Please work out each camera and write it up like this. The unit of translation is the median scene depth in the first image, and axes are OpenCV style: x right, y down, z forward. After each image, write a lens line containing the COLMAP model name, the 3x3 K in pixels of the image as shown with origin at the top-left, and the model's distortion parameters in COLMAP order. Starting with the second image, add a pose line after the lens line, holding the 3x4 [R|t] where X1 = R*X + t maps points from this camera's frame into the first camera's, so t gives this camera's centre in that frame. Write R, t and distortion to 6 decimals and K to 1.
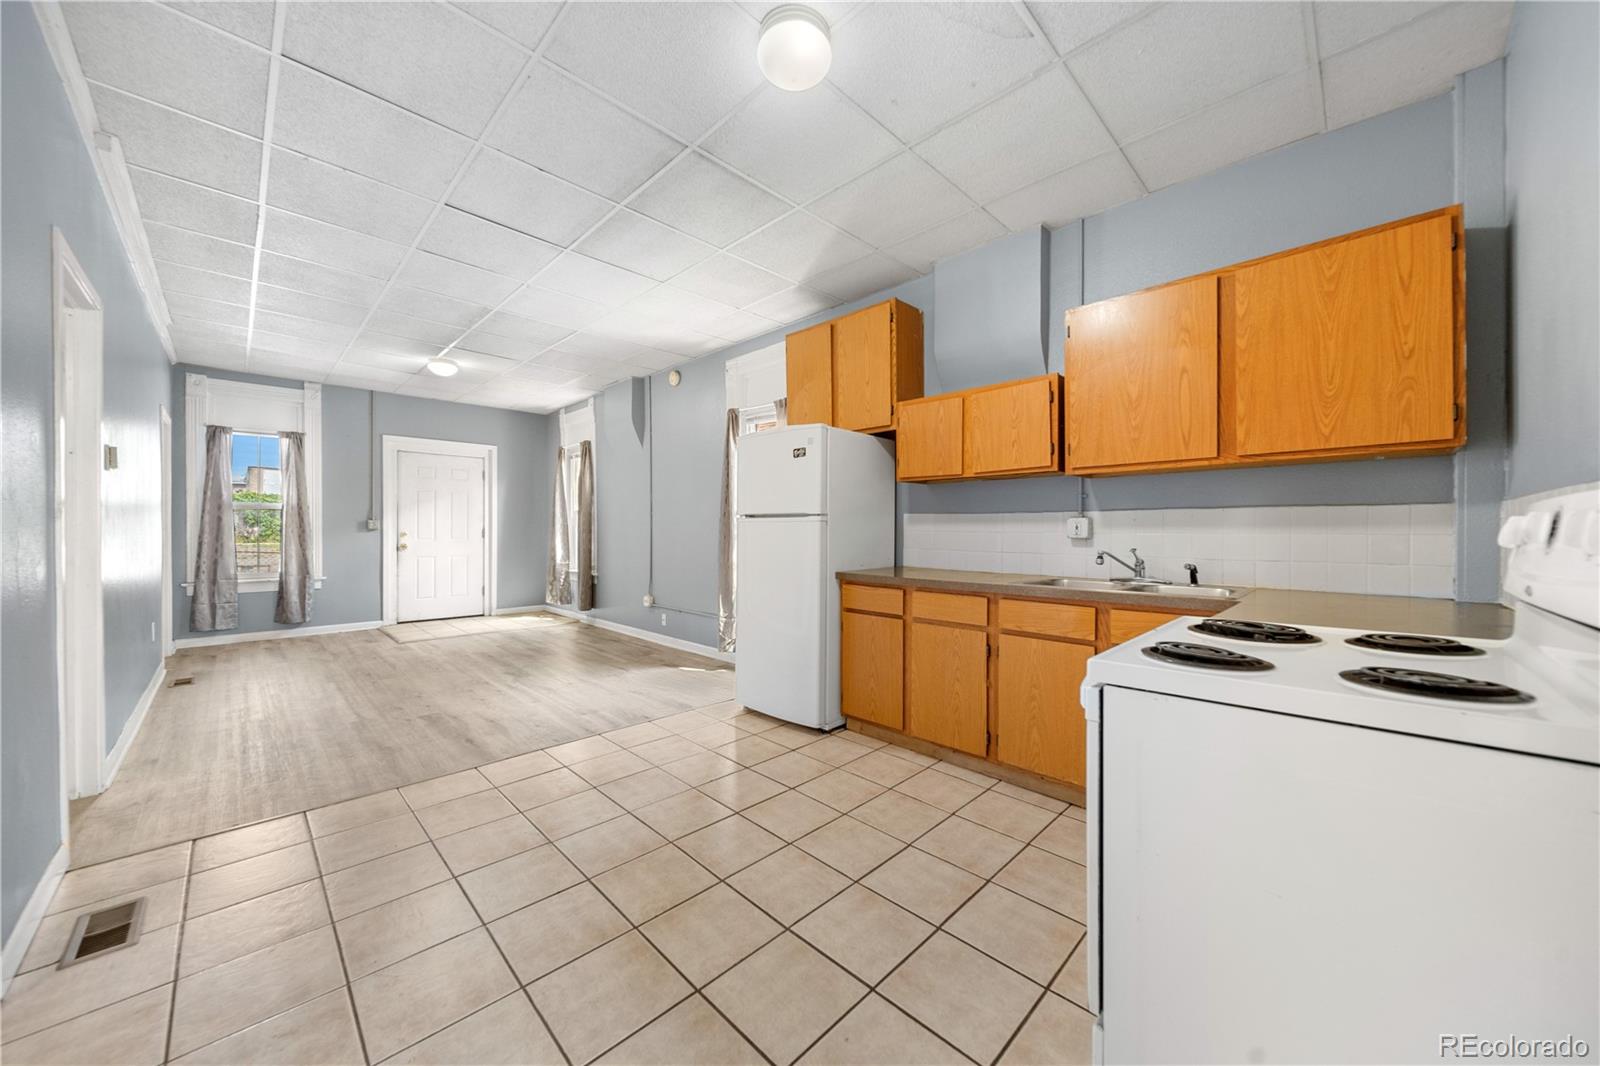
lens RADIAL K [[559.7, 0, 796.3], [0, 559.7, 532.7], [0, 0, 1]] dist [-0.001897, -0.001460]
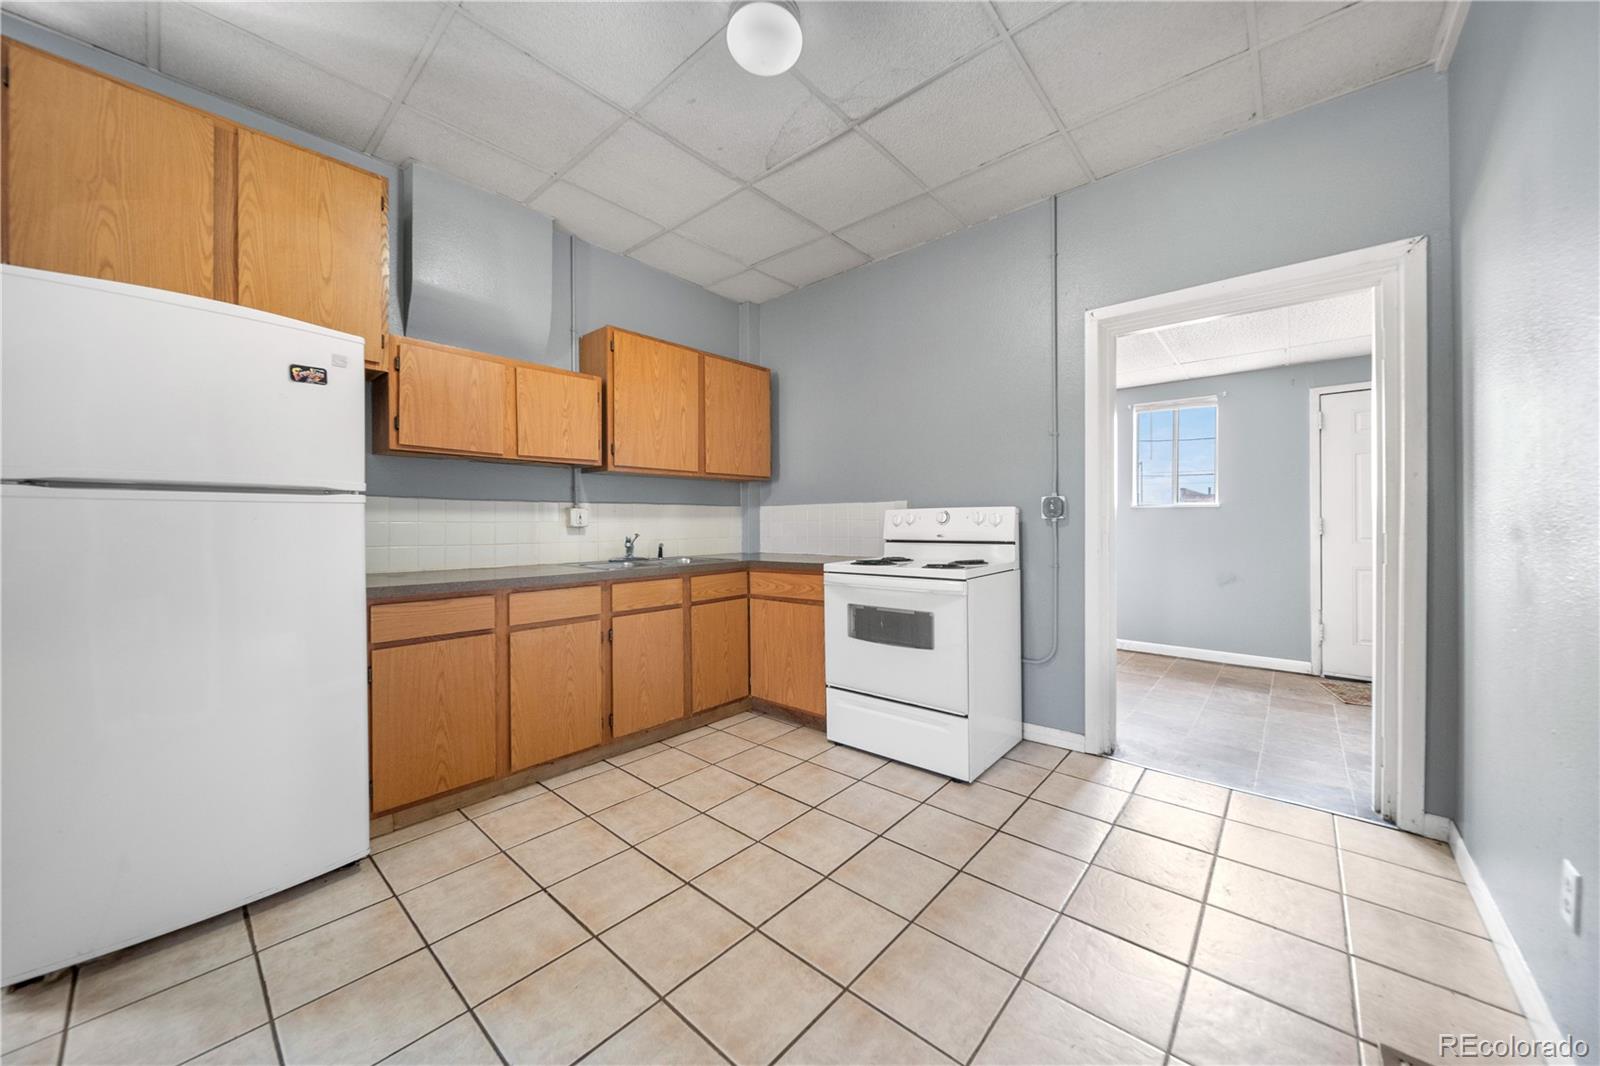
lens RADIAL K [[559.7, 0, 807.8], [0, 559.7, 528.2], [0, 0, 1]] dist [-0.001897, -0.001460]
pose [[-0.065580, -0.014747, 0.997738, -0.594877], [0.006766, 0.999861, 0.015223, -0.001204], [-0.997824, 0.007749, -0.065471, 0.591007]]
